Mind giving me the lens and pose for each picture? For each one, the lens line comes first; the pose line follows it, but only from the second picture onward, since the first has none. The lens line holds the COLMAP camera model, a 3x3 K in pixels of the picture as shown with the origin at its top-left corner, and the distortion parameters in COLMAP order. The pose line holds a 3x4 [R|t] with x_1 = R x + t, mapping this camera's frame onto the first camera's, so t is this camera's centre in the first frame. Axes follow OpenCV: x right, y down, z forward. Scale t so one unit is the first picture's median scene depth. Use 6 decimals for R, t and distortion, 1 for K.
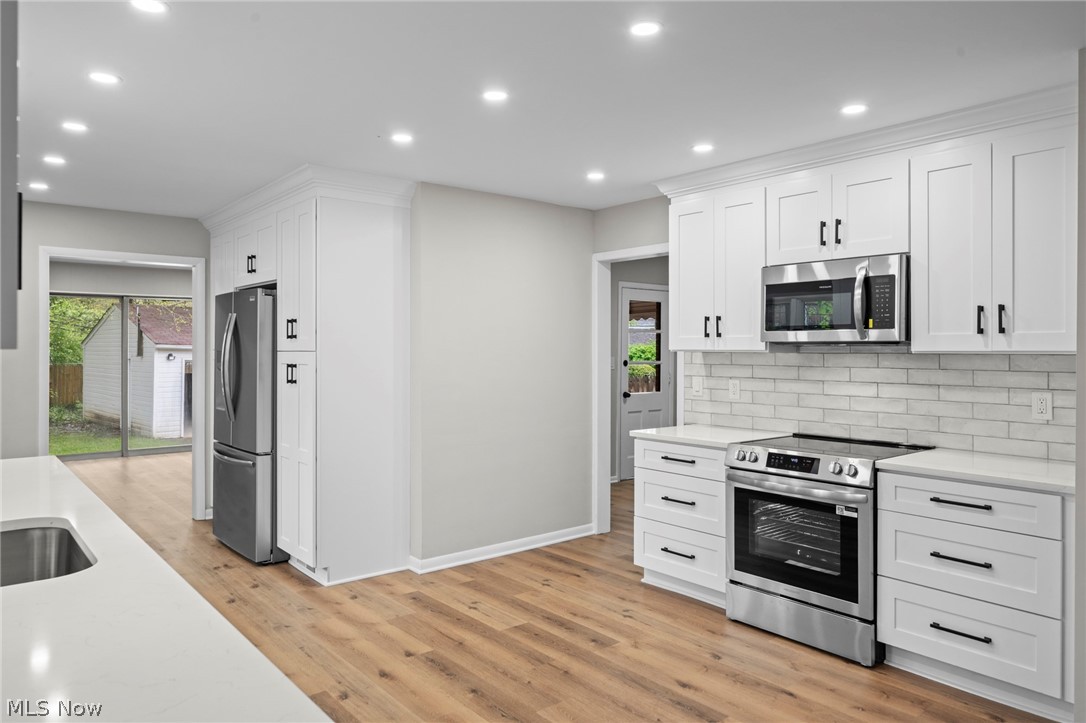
lens RADIAL K [[728.8, 0, 544.2], [0, 728.8, 355.9], [0, 0, 1]] dist [-0.005144, -0.000606]
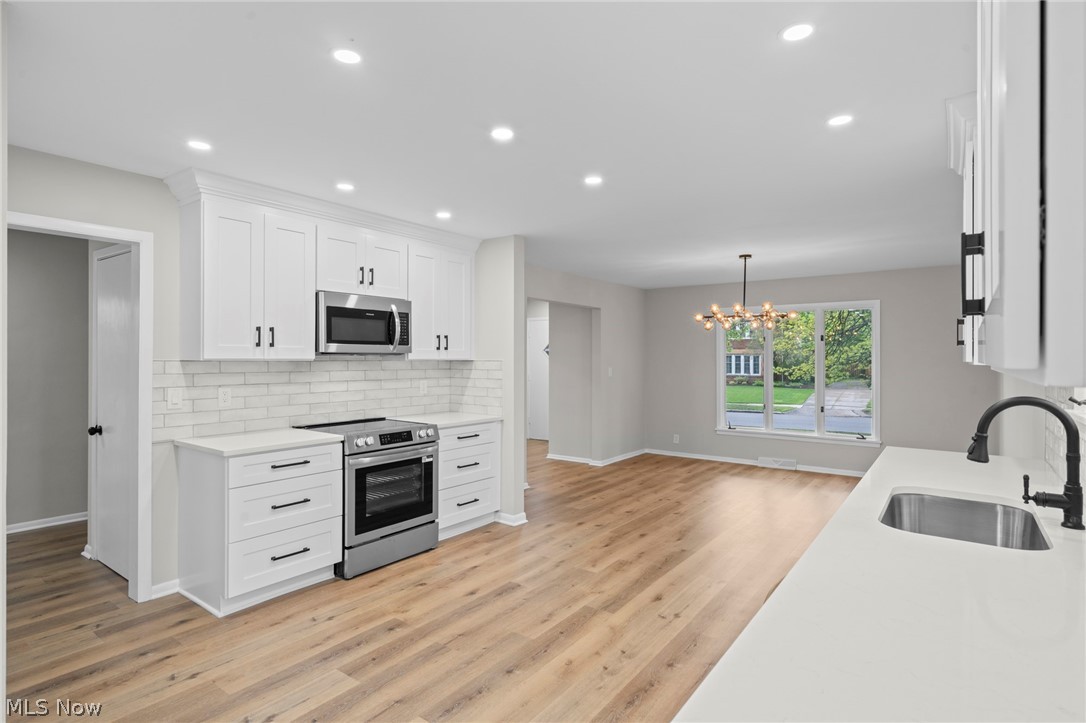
lens RADIAL K [[553.9, 0, 538.6], [0, 553.9, 357.6], [0, 0, 1]] dist [-0.012349, 0.000536]
pose [[-0.238594, -0.001701, 0.971118, -0.730609], [0.007446, 0.999966, 0.003581, -0.011043], [-0.971091, 0.008085, -0.238573, 0.923678]]
